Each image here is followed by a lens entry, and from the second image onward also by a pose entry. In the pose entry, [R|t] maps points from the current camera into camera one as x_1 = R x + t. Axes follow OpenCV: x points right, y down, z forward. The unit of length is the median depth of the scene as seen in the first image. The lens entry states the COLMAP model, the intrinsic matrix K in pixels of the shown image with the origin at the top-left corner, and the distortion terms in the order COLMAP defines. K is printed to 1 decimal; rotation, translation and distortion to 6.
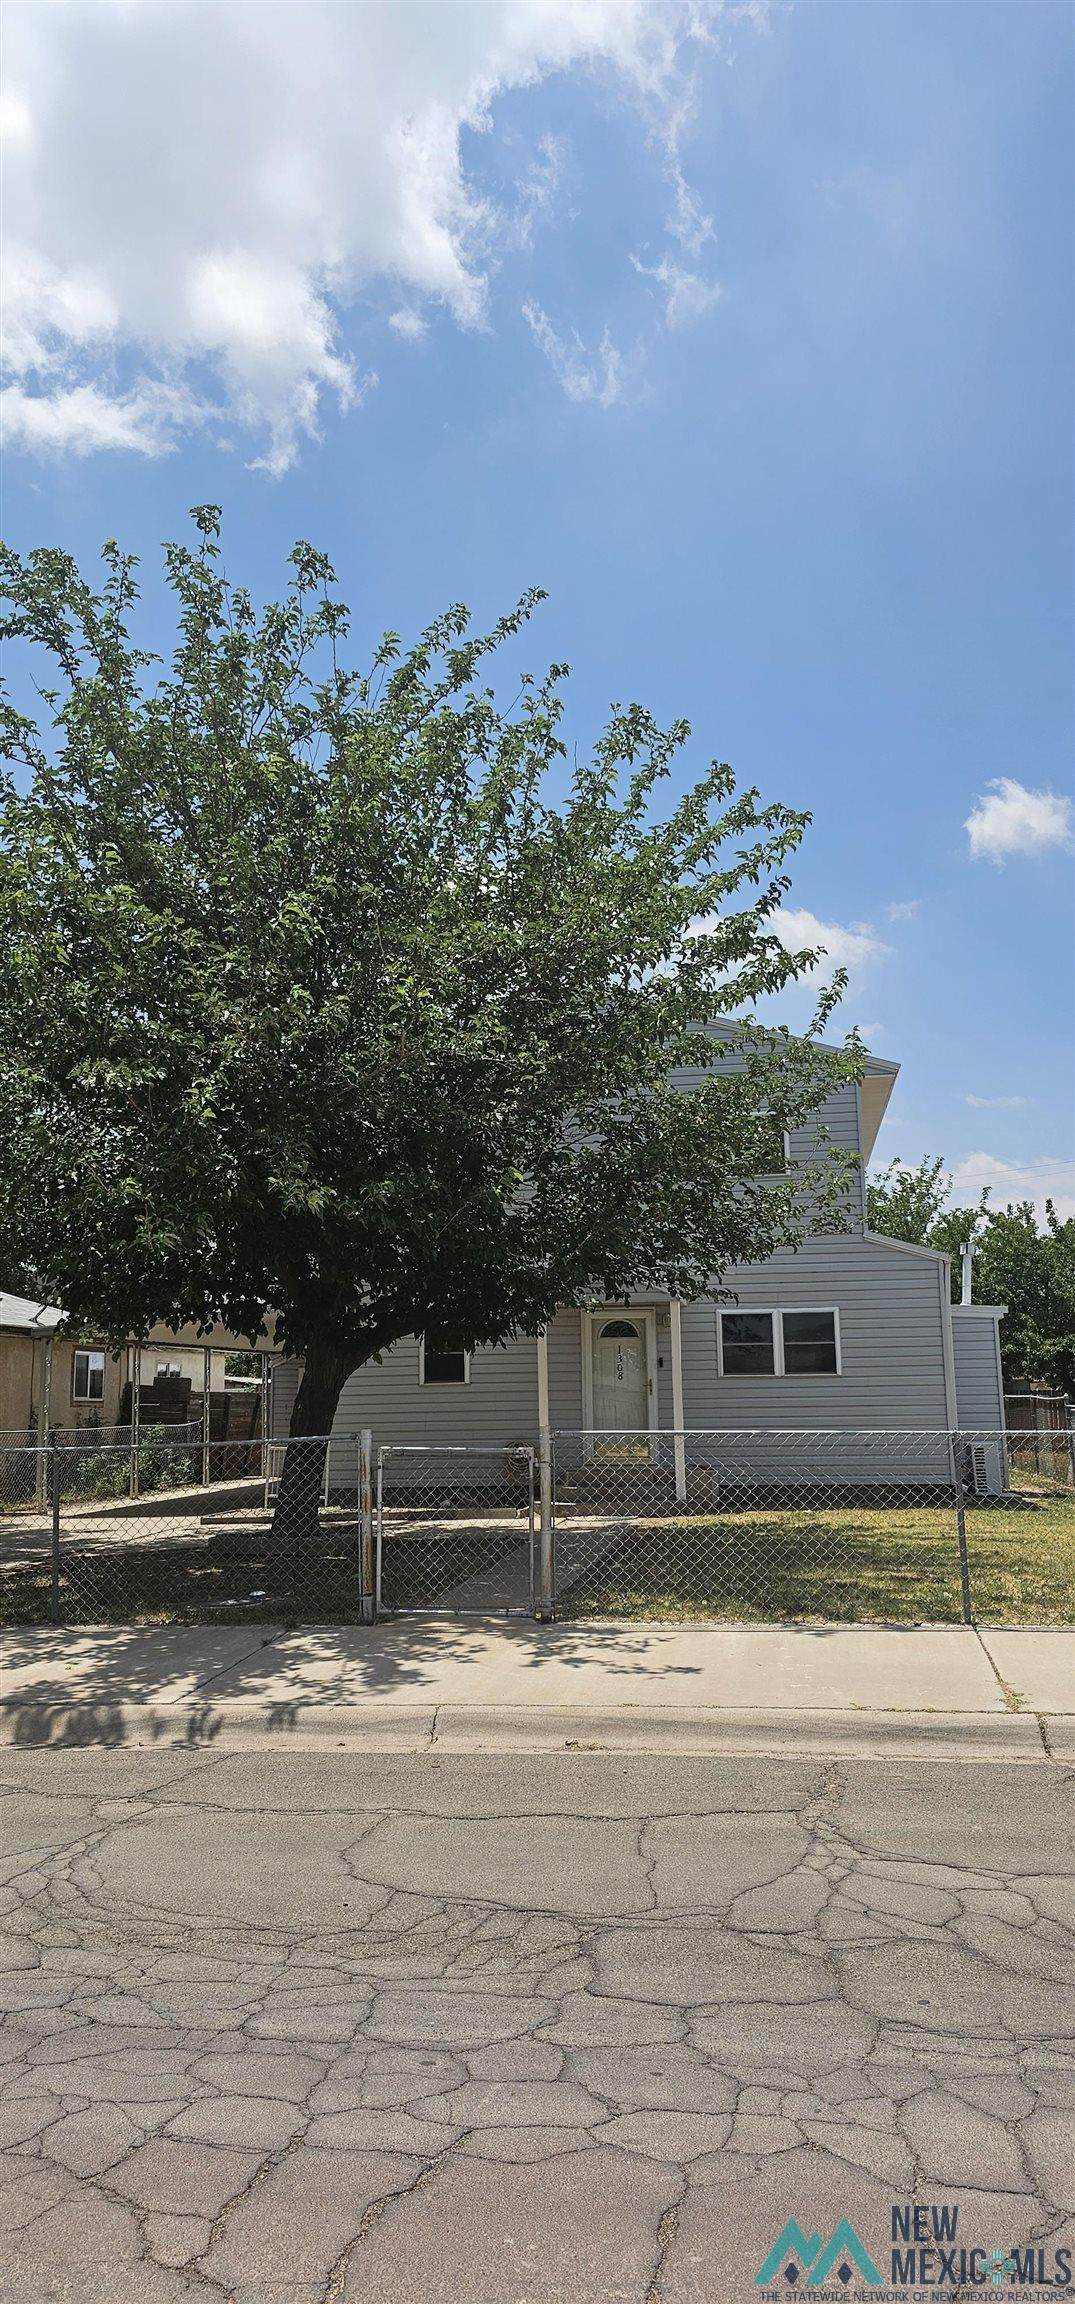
lens RADIAL K [[1519.3, 0, 537.5], [0, 1519.3, 1152.0], [0, 0, 1]] dist [0.100777, -0.135541]
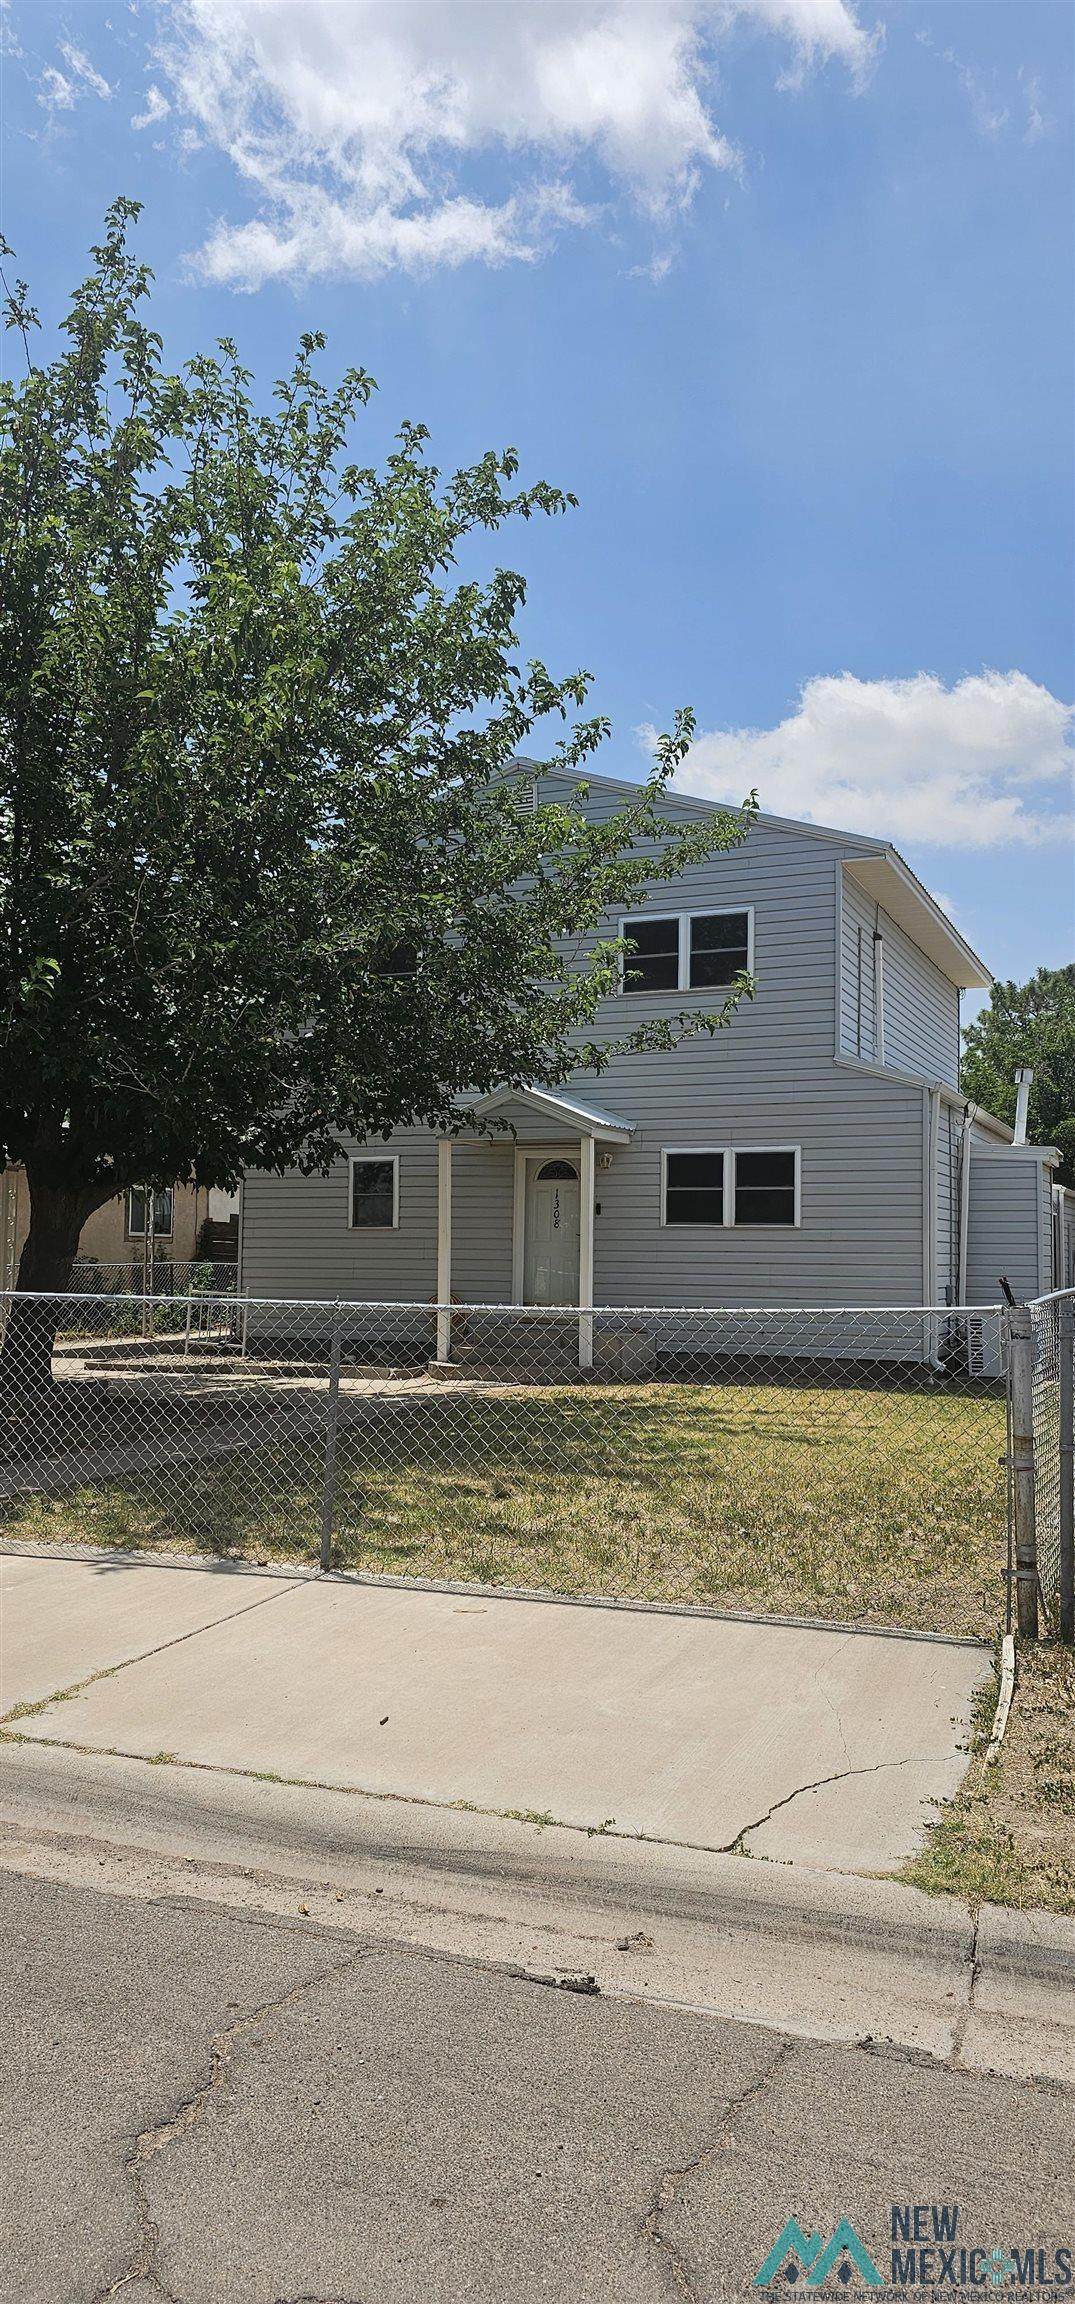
lens RADIAL K [[1519.3, 0, 537.5], [0, 1519.3, 1152.0], [0, 0, 1]] dist [0.100777, -0.135541]
pose [[0.970832, 0.009952, -0.239554, 0.258166], [0.014337, 0.994940, 0.099438, 0.021040], [0.239332, -0.099972, 0.965777, 0.169451]]
